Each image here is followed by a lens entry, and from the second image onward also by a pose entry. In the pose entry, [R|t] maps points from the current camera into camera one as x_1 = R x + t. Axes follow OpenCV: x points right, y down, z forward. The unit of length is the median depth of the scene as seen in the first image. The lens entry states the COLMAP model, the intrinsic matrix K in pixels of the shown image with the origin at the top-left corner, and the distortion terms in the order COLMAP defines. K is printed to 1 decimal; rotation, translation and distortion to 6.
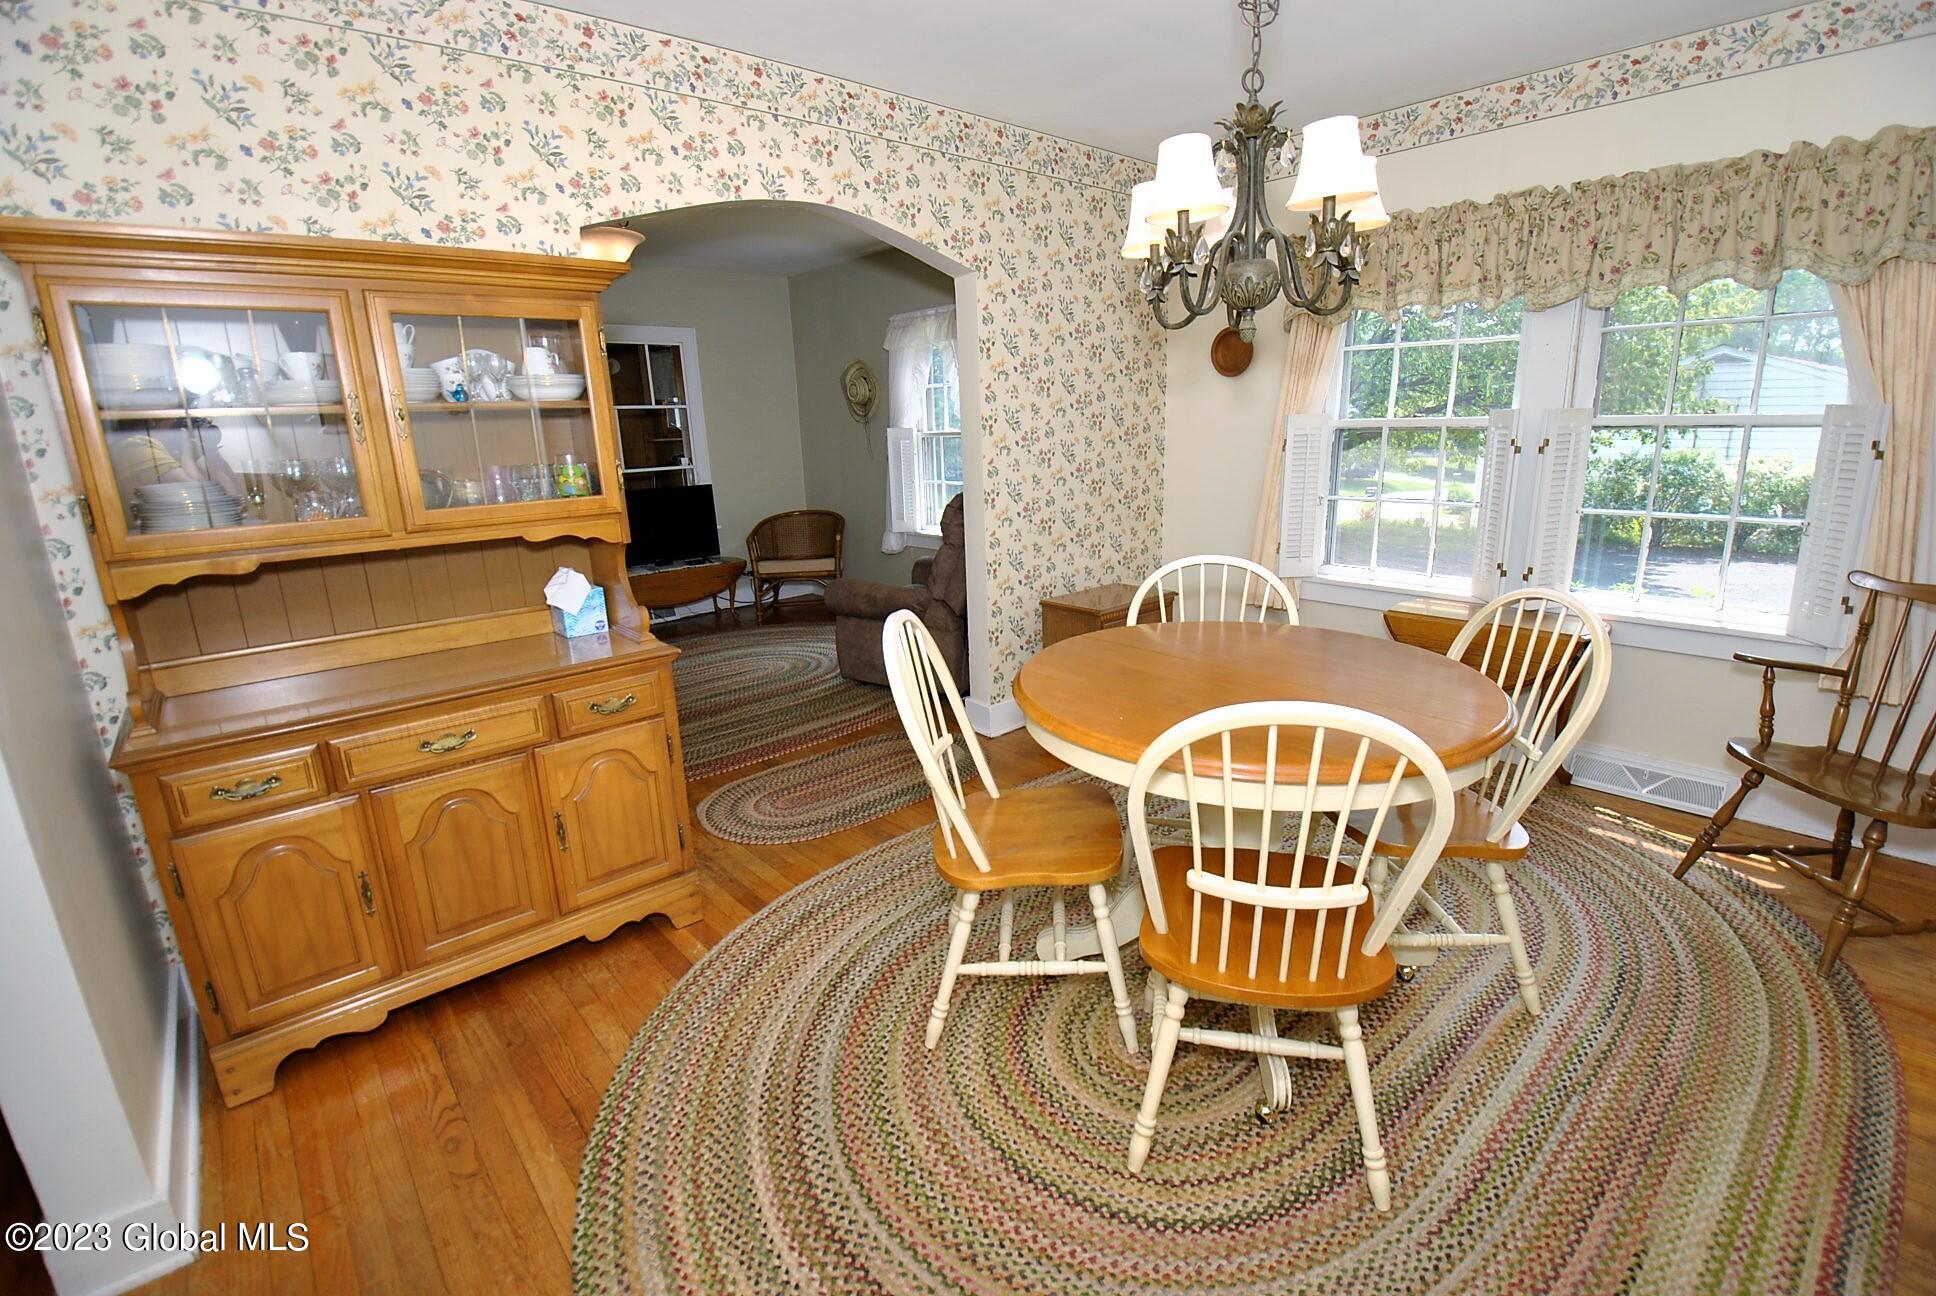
lens RADIAL K [[875.7, 0, 981.4], [0, 875.7, 629.0], [0, 0, 1]] dist [0.022017, -0.035405]
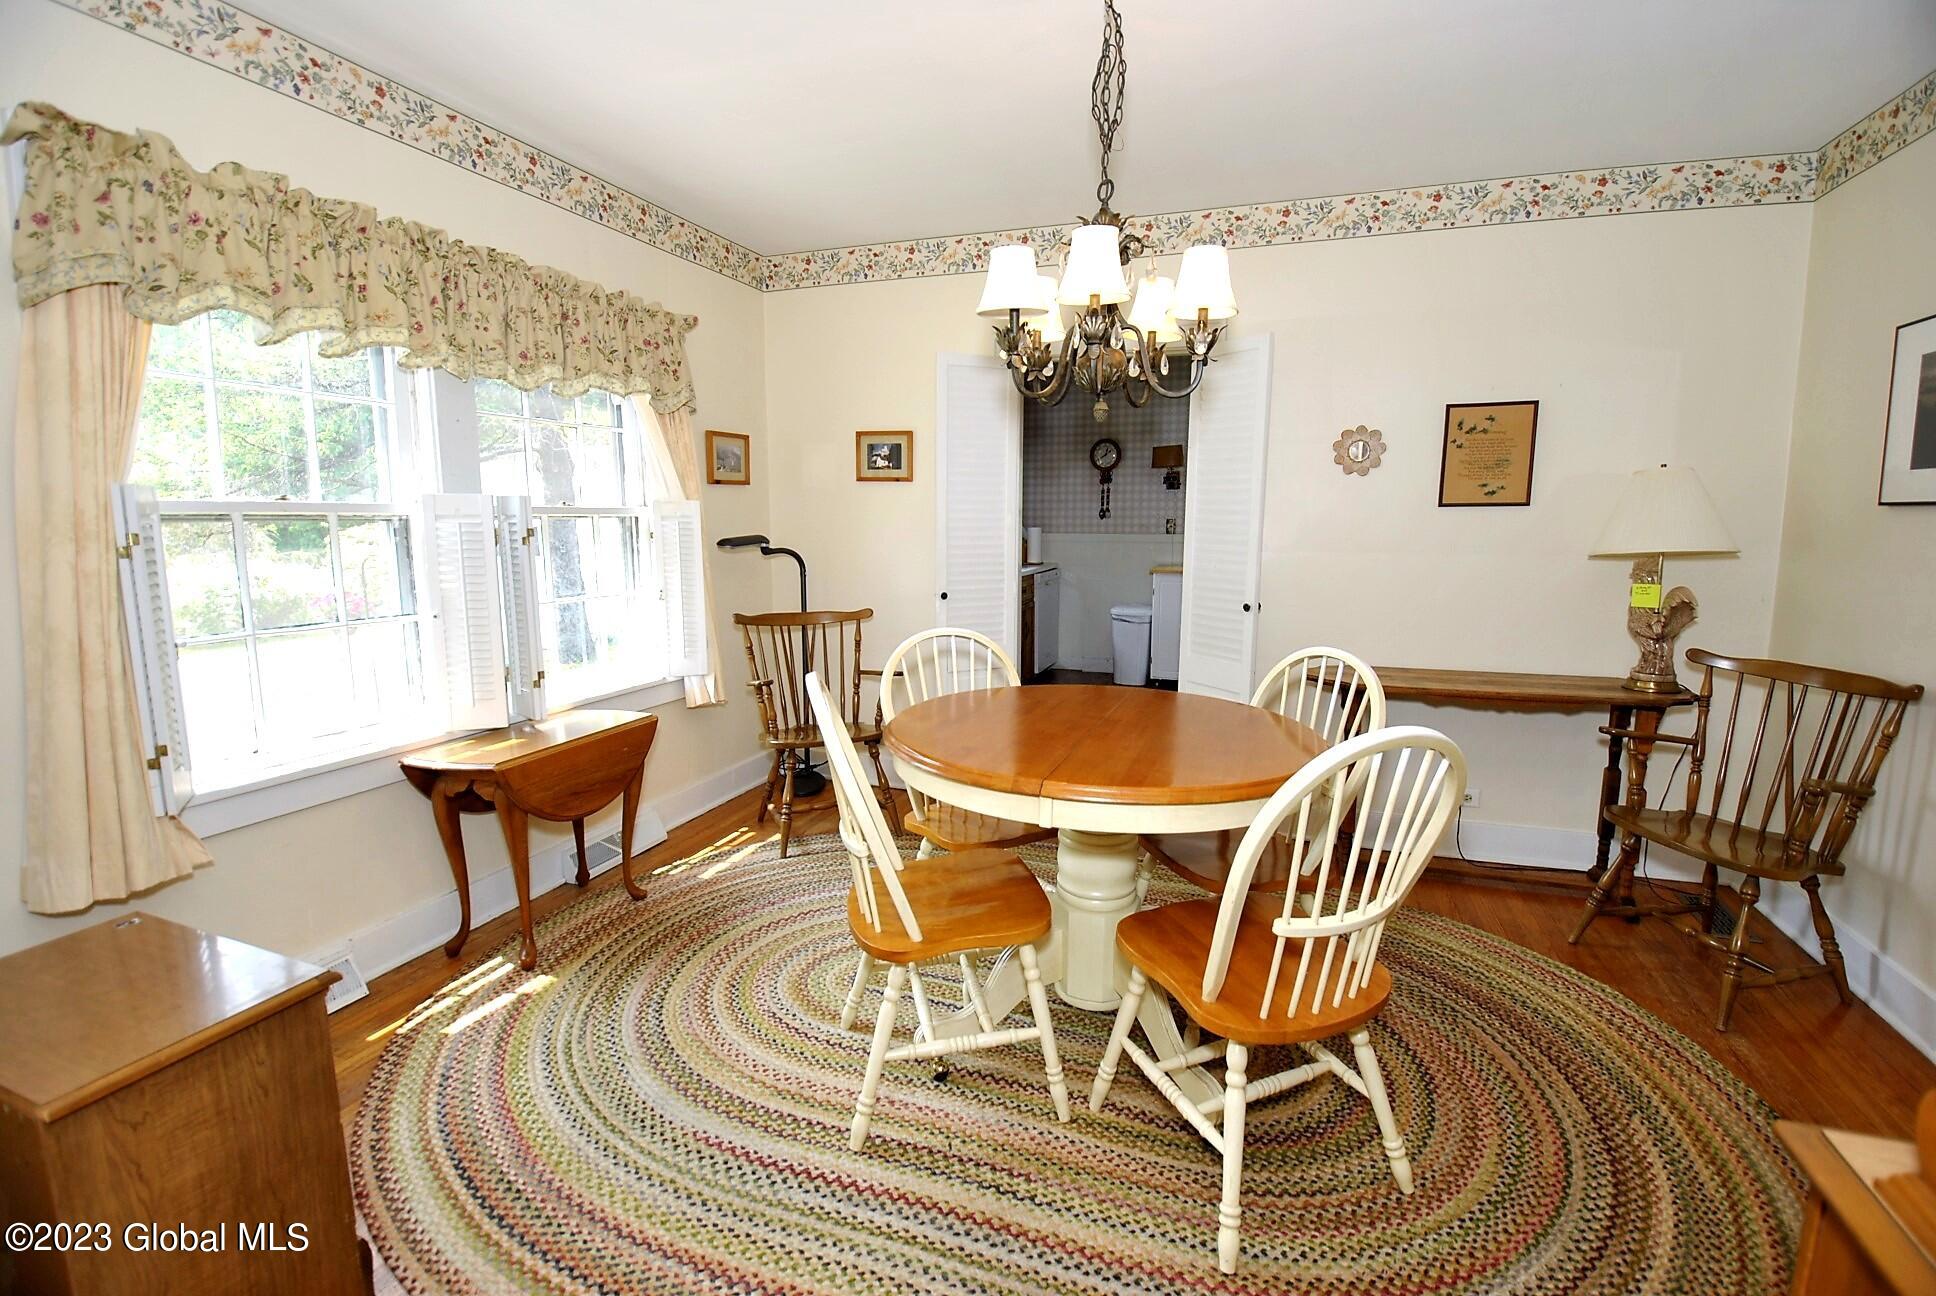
lens RADIAL K [[875.7, 0, 981.4], [0, 875.7, 629.0], [0, 0, 1]] dist [0.022017, -0.035405]
pose [[-0.475787, -0.096086, 0.874297, -0.369341], [0.204343, 0.954742, 0.216129, -0.217326], [-0.855495, 0.281487, -0.434619, 1.017005]]
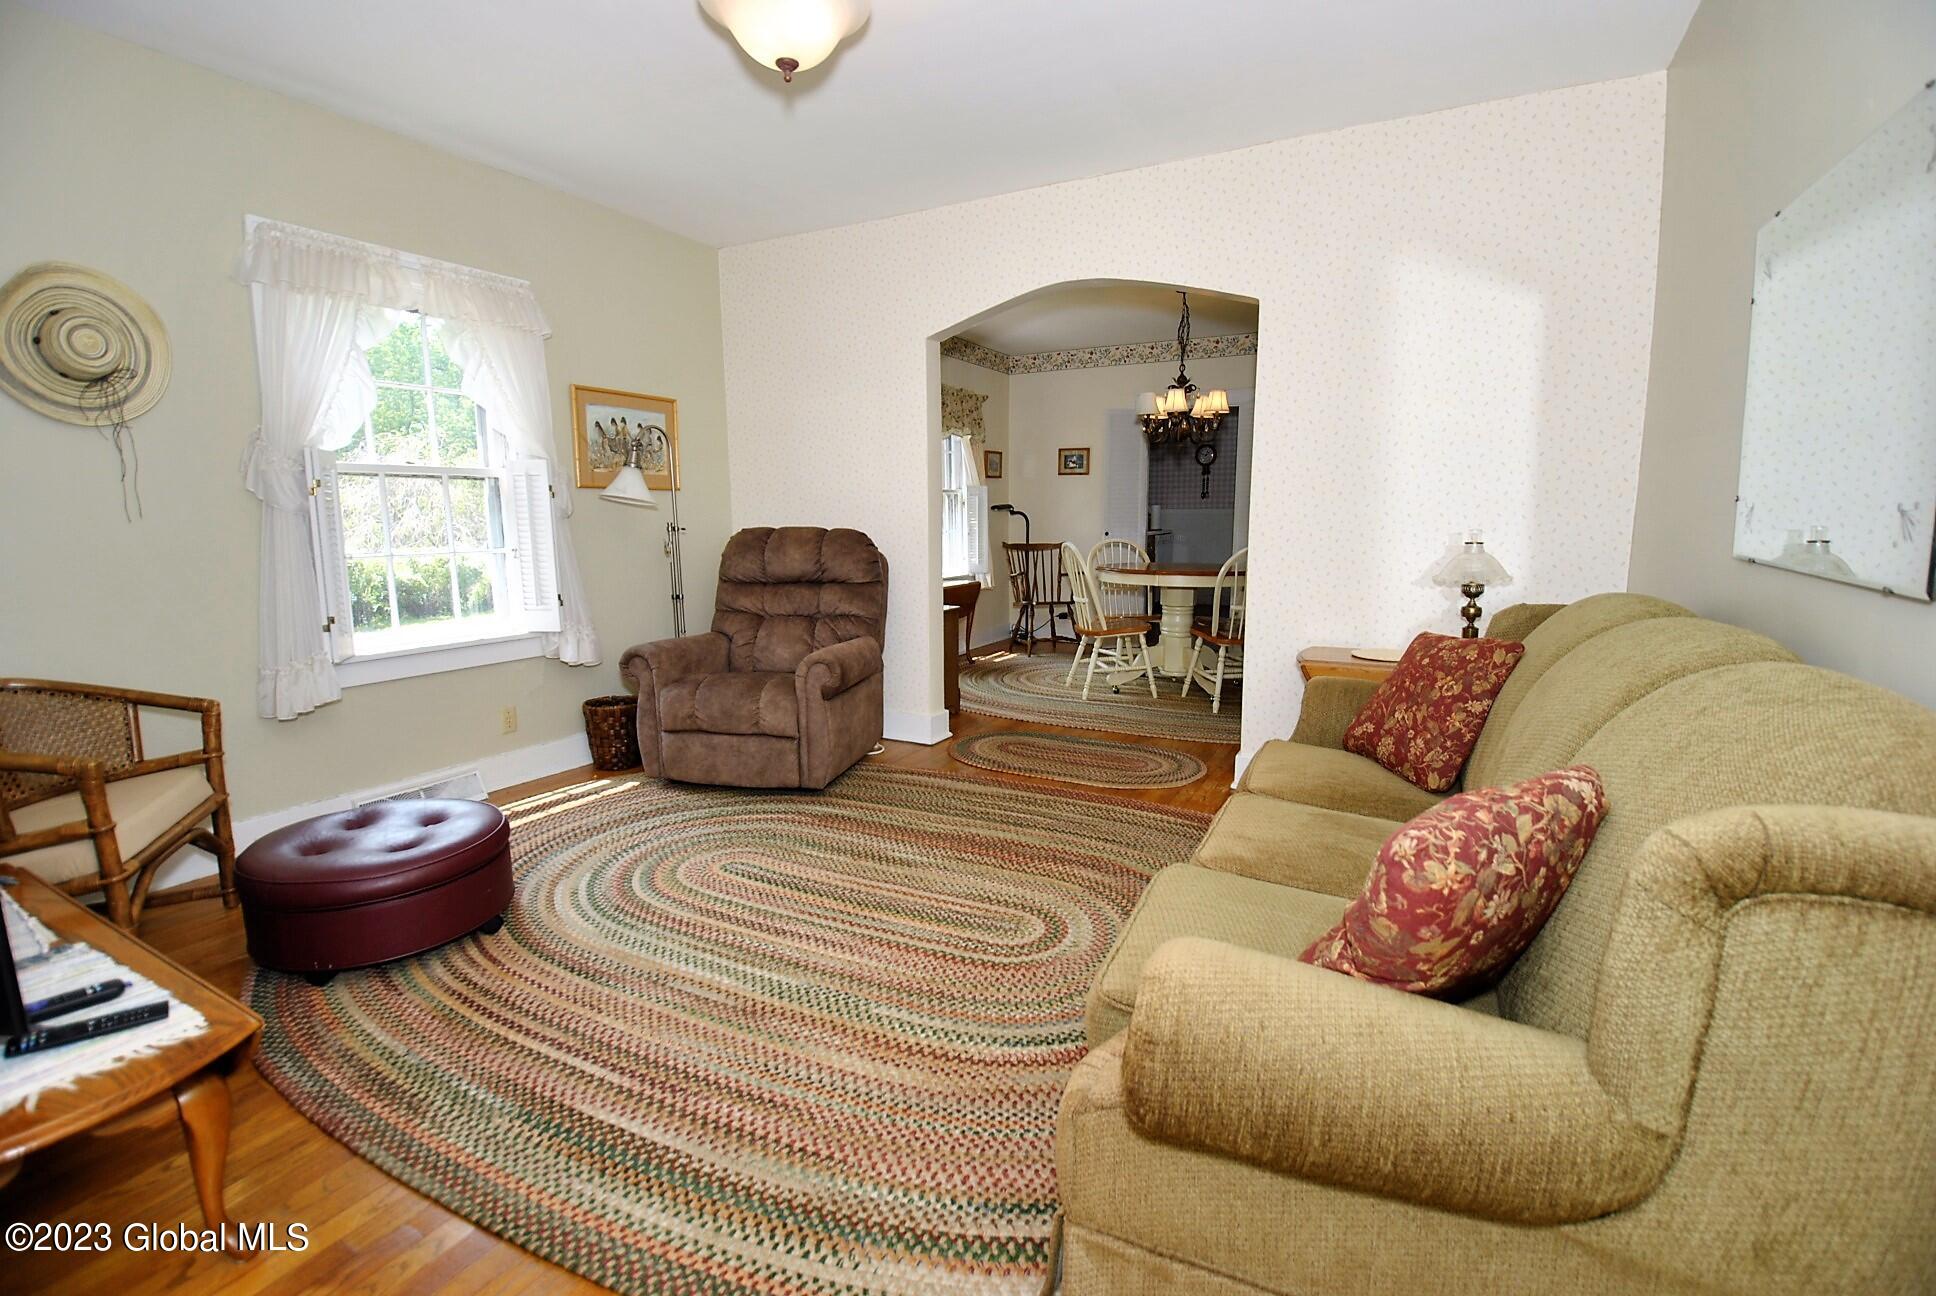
lens RADIAL K [[875.7, 0, 981.4], [0, 875.7, 629.0], [0, 0, 1]] dist [0.022017, -0.035405]
pose [[-0.351815, -0.103948, 0.930280, -1.356920], [0.224752, 0.955363, 0.191748, -0.290457], [-0.908687, 0.276542, -0.312748, 1.624236]]
